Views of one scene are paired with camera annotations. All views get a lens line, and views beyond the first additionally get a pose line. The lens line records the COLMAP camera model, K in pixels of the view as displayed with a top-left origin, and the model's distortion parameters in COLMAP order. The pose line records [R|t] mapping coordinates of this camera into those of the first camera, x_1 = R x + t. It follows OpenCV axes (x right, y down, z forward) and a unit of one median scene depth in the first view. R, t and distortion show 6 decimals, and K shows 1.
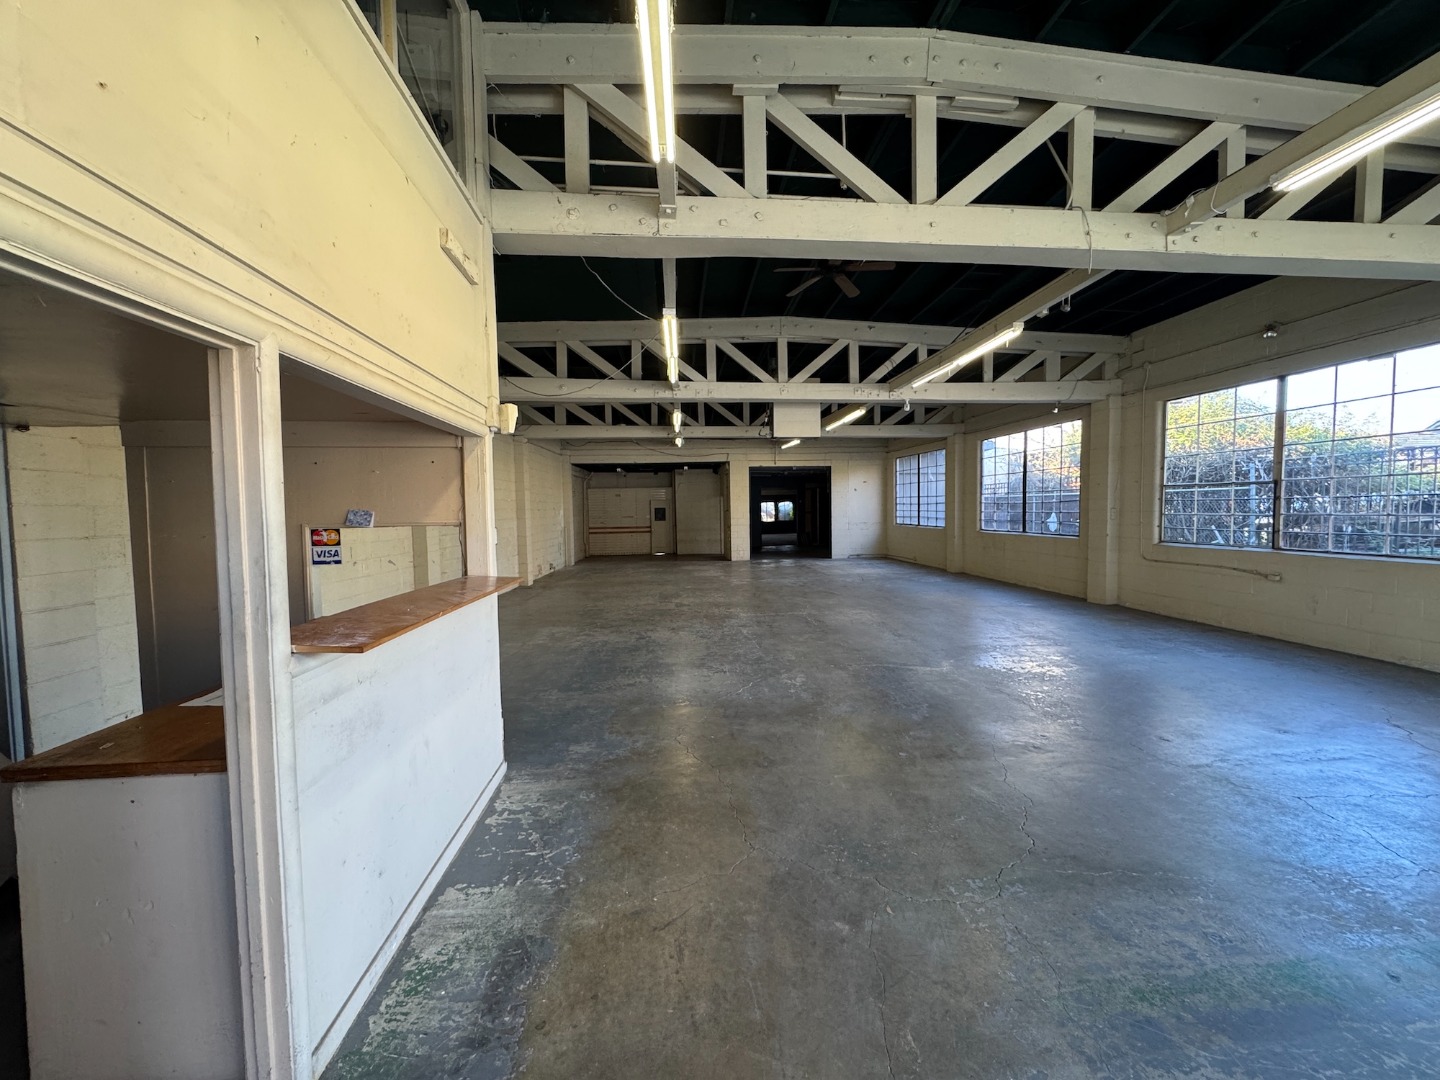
lens RADIAL K [[576.3, 0, 726.7], [0, 576.3, 538.9], [0, 0, 1]] dist [-0.000299, 0.000650]
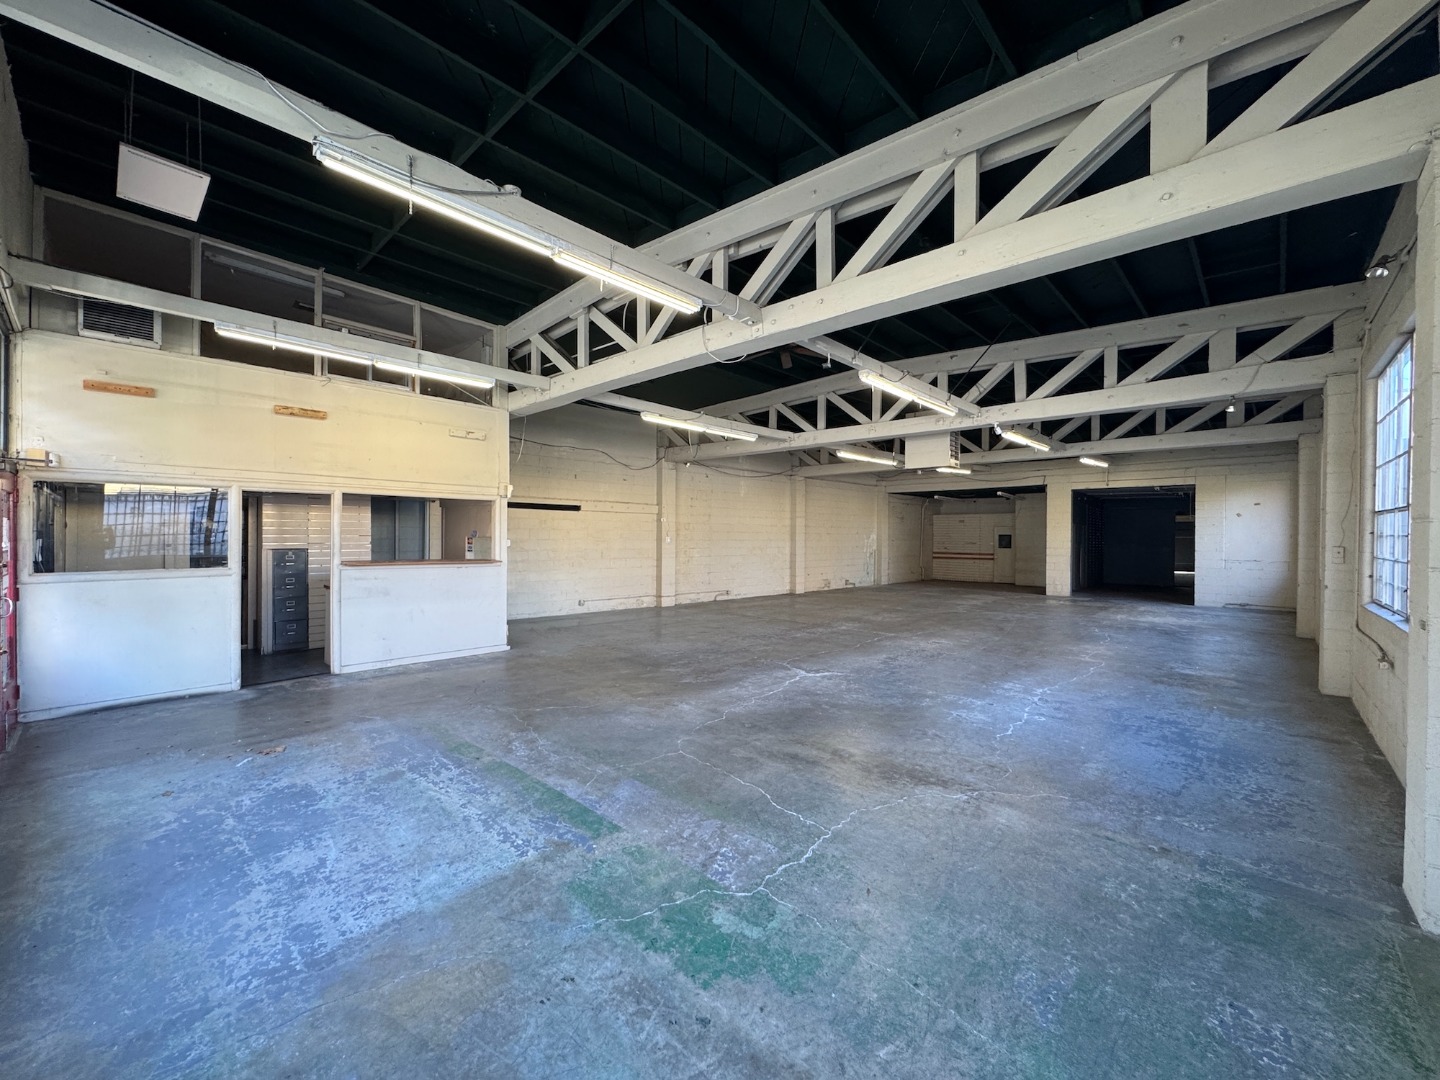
lens RADIAL K [[576.3, 0, 719.7], [0, 576.3, 537.5], [0, 0, 1]] dist [-0.000299, 0.000650]
pose [[0.656928, 0.024349, -0.753560, 0.349543], [-0.057661, 0.998174, -0.018014, -0.005683], [0.751745, 0.055285, 0.657133, 0.026272]]
